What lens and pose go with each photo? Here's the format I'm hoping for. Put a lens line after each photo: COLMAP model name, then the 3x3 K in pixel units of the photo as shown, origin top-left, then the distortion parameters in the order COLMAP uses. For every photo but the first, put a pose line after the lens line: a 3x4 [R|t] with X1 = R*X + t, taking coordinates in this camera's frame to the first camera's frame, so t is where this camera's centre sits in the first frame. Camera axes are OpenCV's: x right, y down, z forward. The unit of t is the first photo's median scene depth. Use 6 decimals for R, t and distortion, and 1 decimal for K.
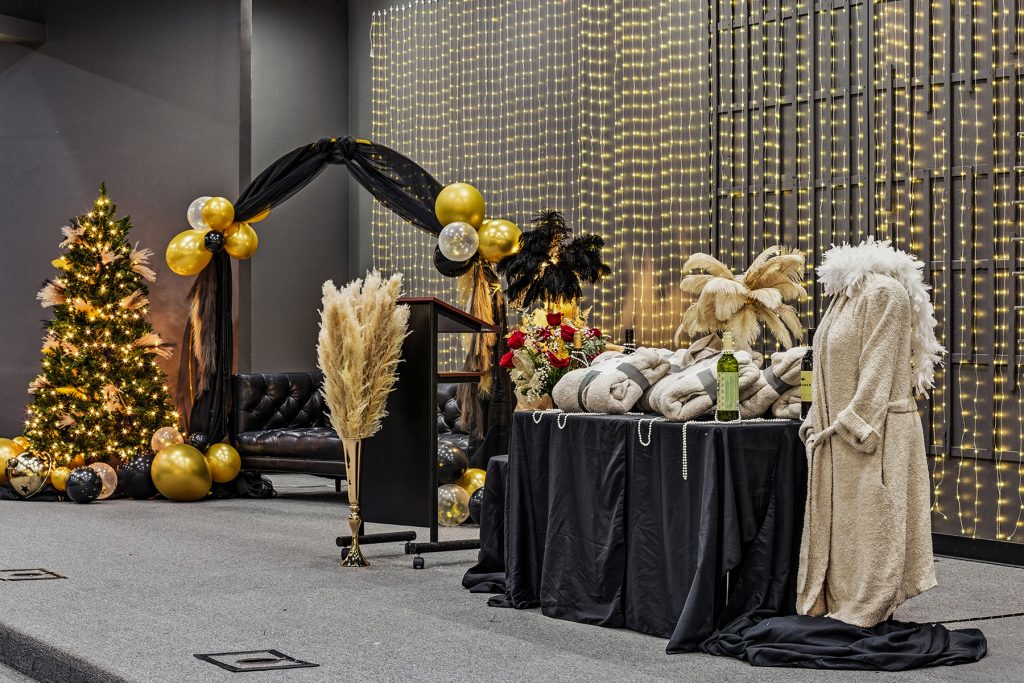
lens RADIAL K [[4081.0, 0, 511.7], [0, 4081.0, 341.8], [0, 0, 1]] dist [-0.443284, -2.289981]
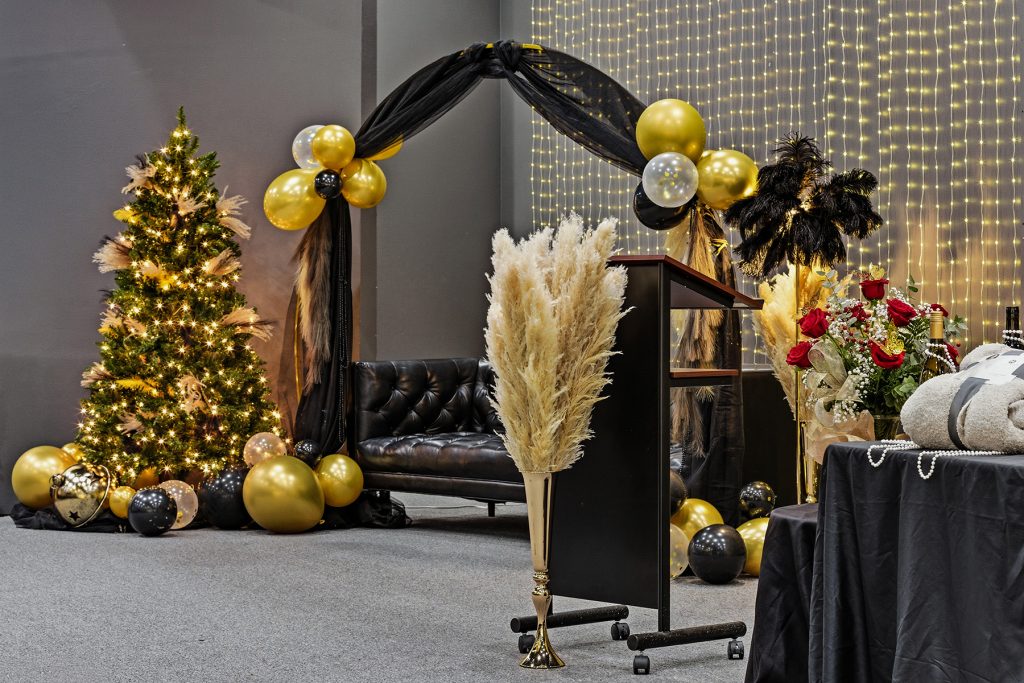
lens RADIAL K [[4081.0, 0, 511.7], [0, 4081.0, 341.8], [0, 0, 1]] dist [-0.443284, -2.289981]
pose [[0.999592, 0.001083, -0.028533, -0.020335], [-0.000868, 0.999971, 0.007558, -0.001645], [0.028540, -0.007530, 0.999564, 0.285731]]
